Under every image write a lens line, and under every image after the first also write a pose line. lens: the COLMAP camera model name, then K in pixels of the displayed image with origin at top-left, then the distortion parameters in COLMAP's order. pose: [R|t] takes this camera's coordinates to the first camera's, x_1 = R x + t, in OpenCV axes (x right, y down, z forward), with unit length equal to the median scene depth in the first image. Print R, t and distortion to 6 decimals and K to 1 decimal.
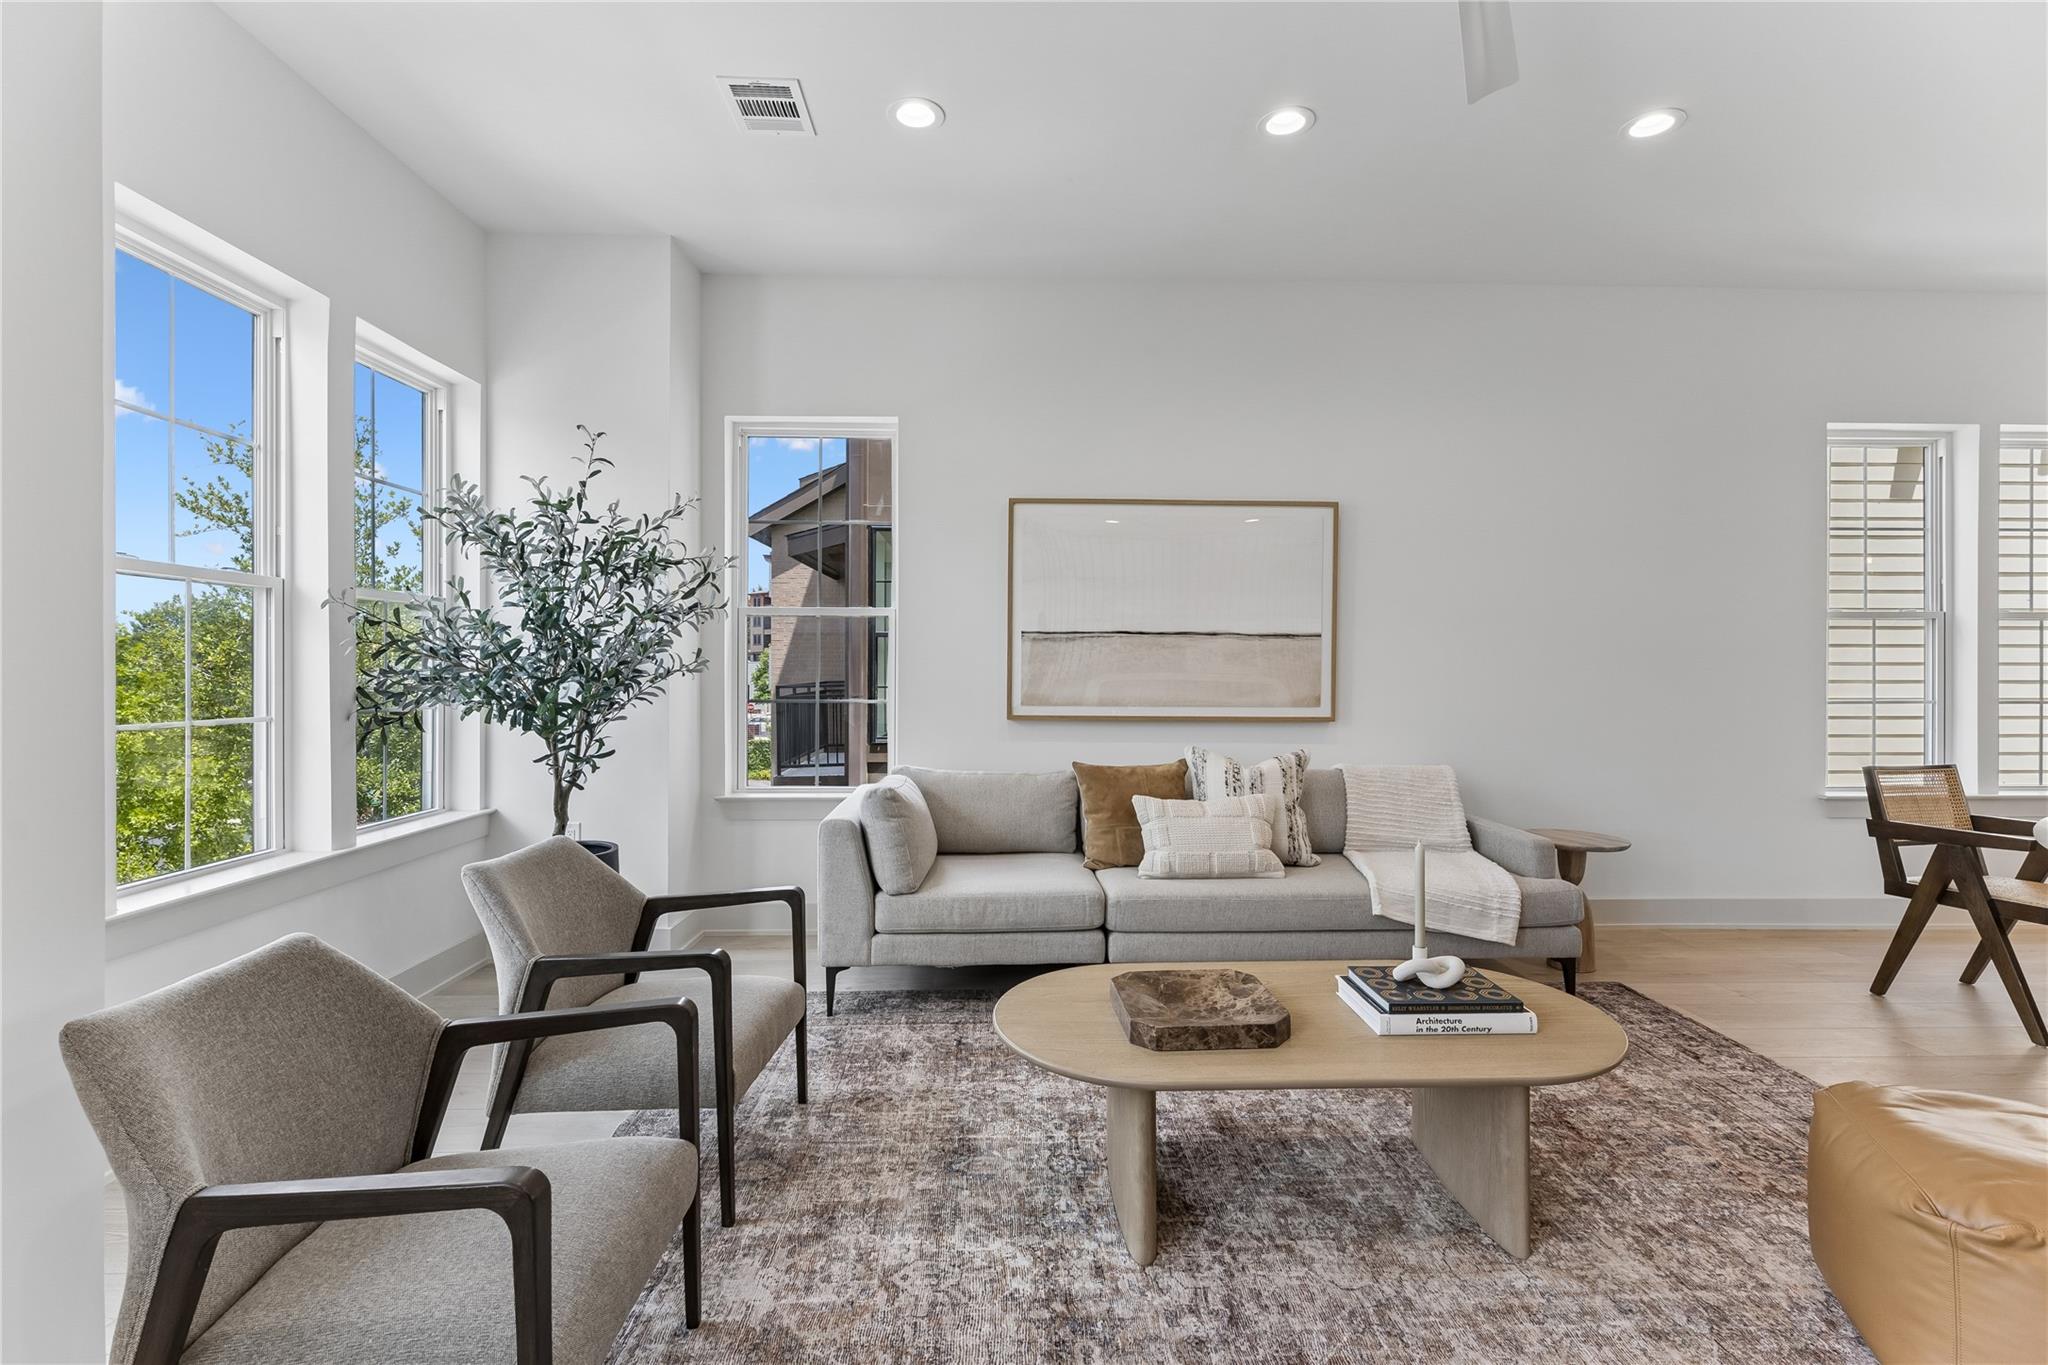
lens RADIAL K [[927.3, 0, 1026.0], [0, 927.3, 674.8], [0, 0, 1]] dist [0.000474, -0.000496]
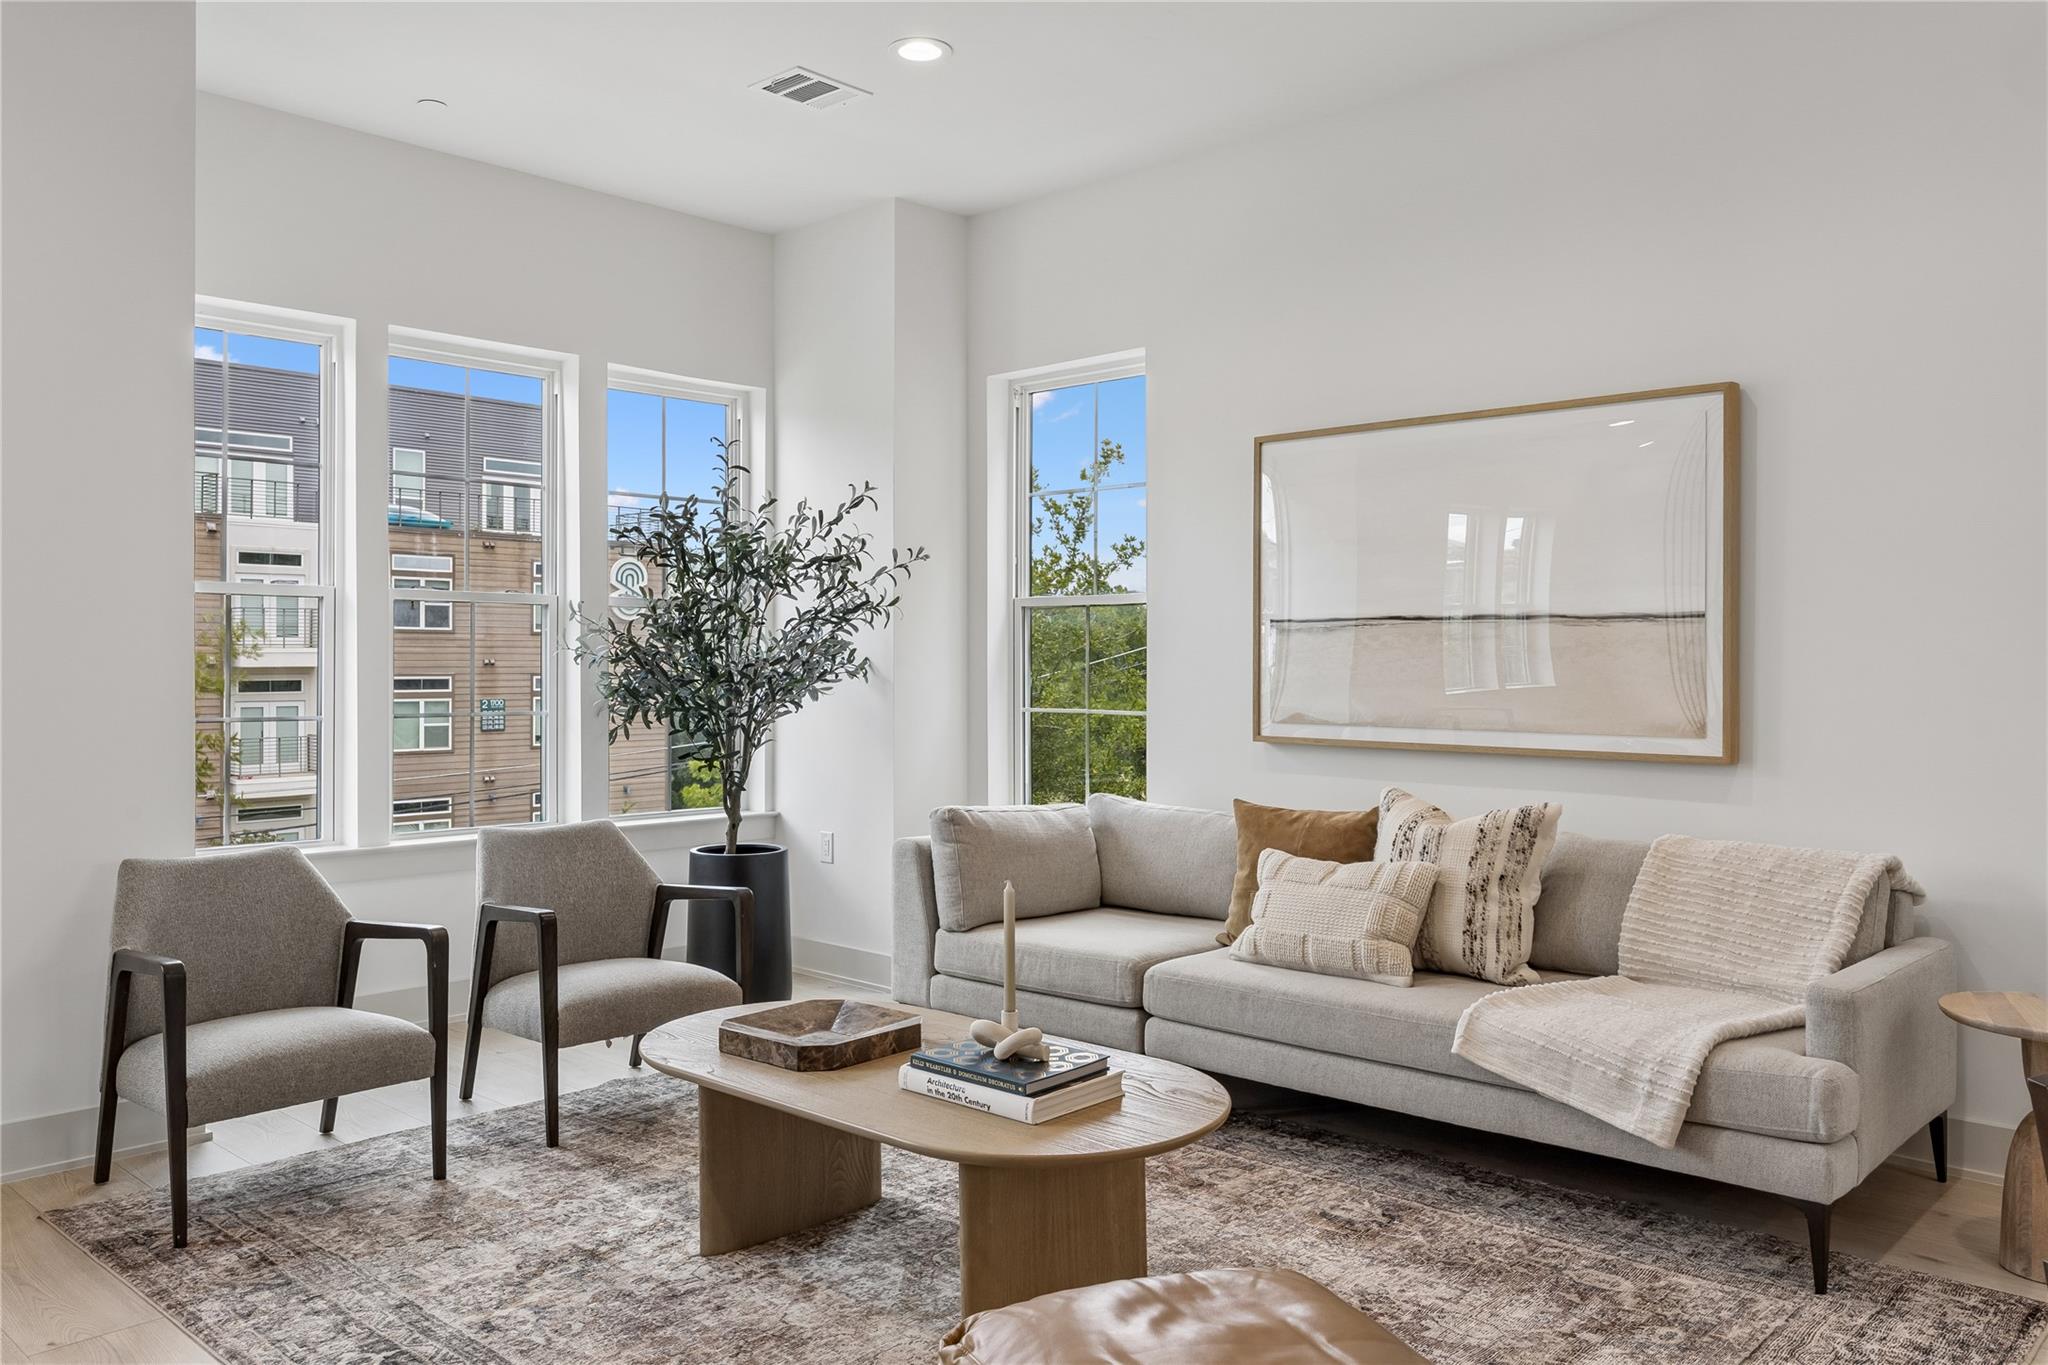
lens RADIAL K [[1534.4, 0, 1029.5], [0, 1534.4, 666.0], [0, 0, 1]] dist [0.011264, -0.014416]
pose [[0.708398, -0.000876, -0.705812, 1.129108], [-0.005056, 0.999967, -0.006316, -0.003572], [0.705795, 0.008043, 0.708371, 0.034988]]
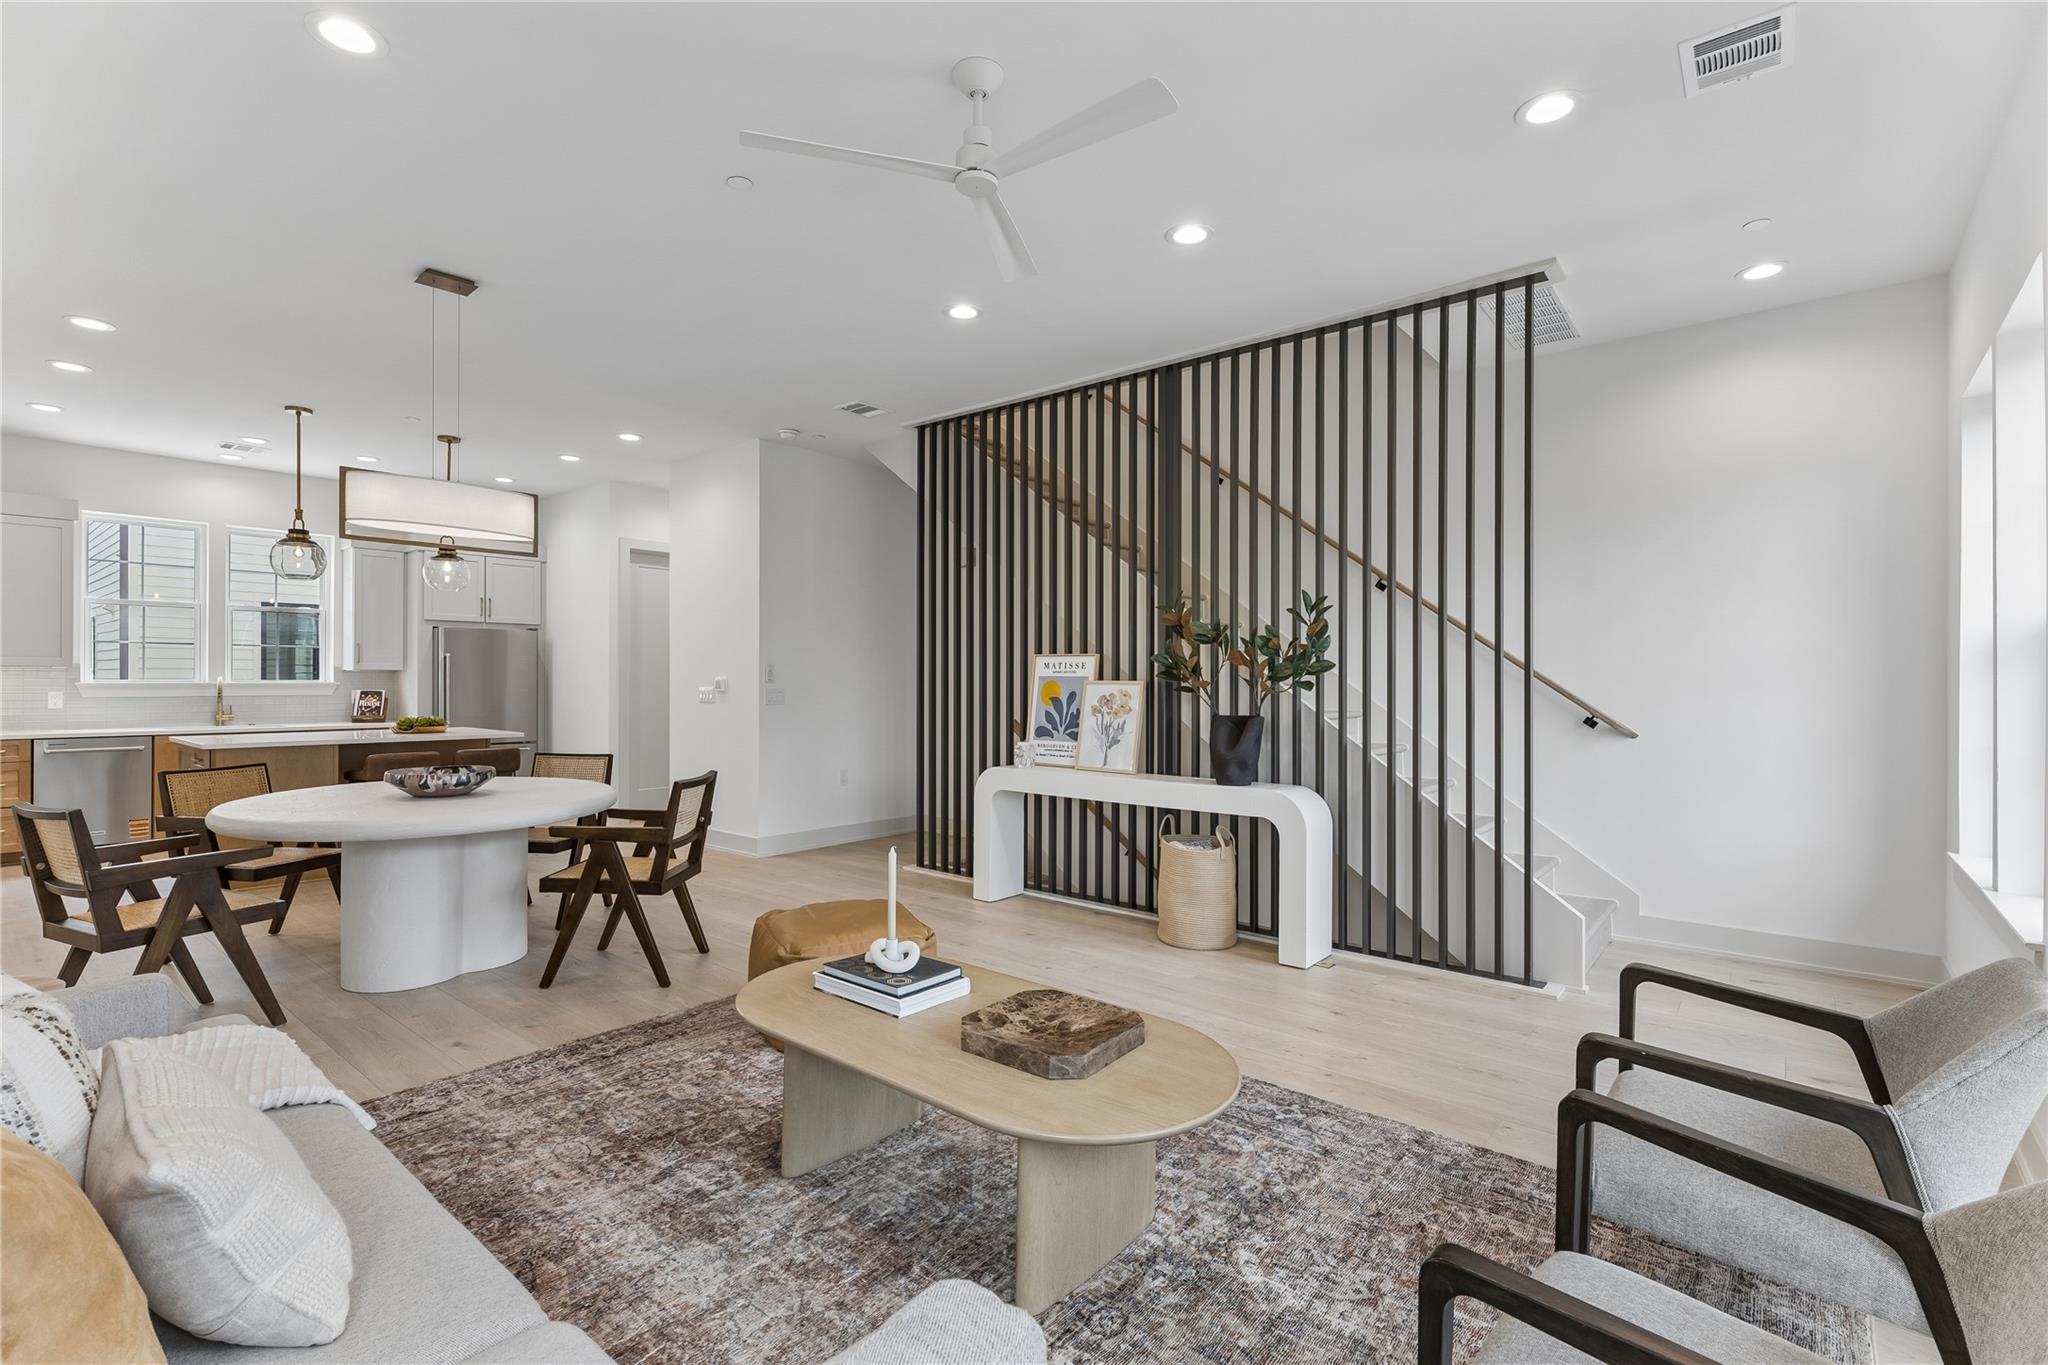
lens RADIAL K [[927.3, 0, 1024.6], [0, 927.3, 684.8], [0, 0, 1]] dist [0.000474, -0.000496]
pose [[-0.745506, -0.007496, 0.666457, -0.377445], [0.002870, 0.999891, 0.014457, -0.032352], [-0.666493, 0.012690, -0.745403, 1.407940]]
